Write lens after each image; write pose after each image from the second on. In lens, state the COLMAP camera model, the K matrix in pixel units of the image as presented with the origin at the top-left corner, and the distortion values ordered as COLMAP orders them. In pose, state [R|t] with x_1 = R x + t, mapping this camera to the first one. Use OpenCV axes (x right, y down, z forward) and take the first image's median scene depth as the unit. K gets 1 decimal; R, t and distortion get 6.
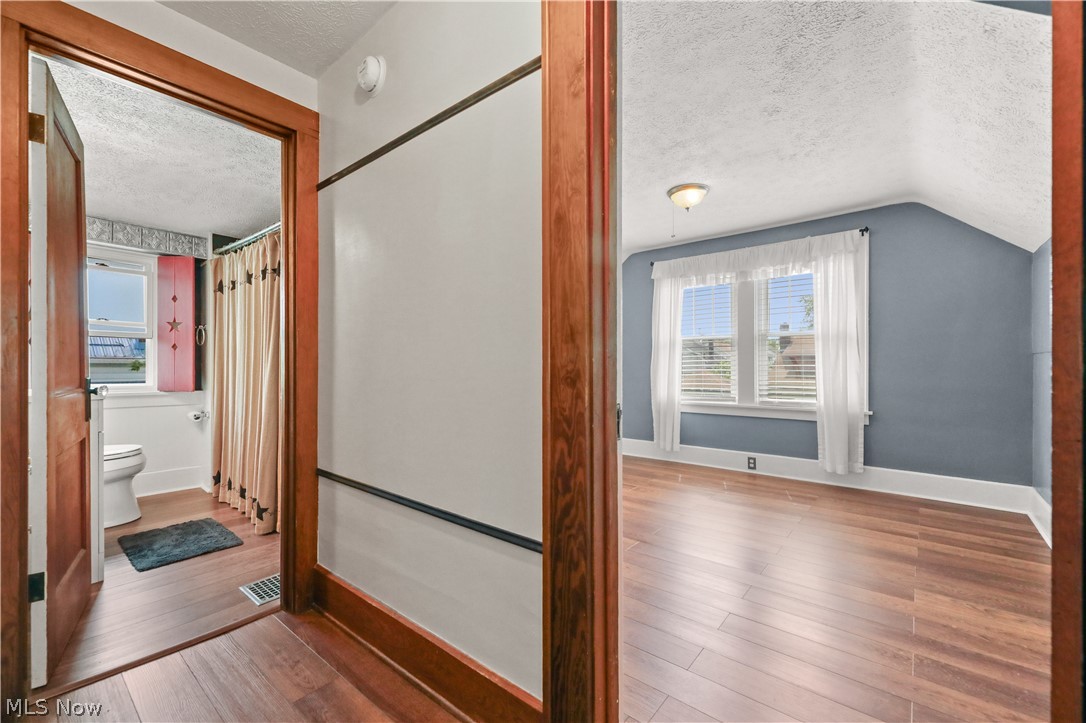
lens RADIAL K [[441.3, 0, 539.2], [0, 441.3, 364.1], [0, 0, 1]] dist [0.004546, -0.001527]
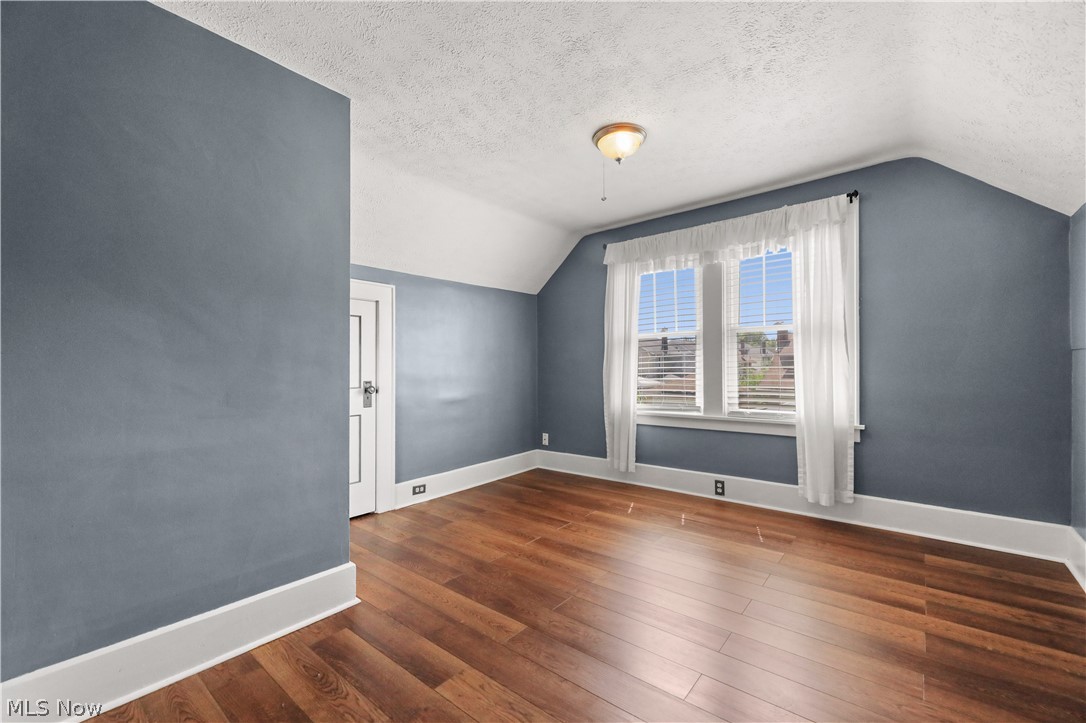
lens RADIAL K [[441.3, 0, 552.2], [0, 441.3, 366.8], [0, 0, 1]] dist [0.004546, -0.001527]
pose [[0.999765, -0.007172, 0.020442, 0.178057], [0.007106, 0.999969, 0.003290, -0.003875], [-0.020465, -0.003144, 0.999786, 0.219155]]
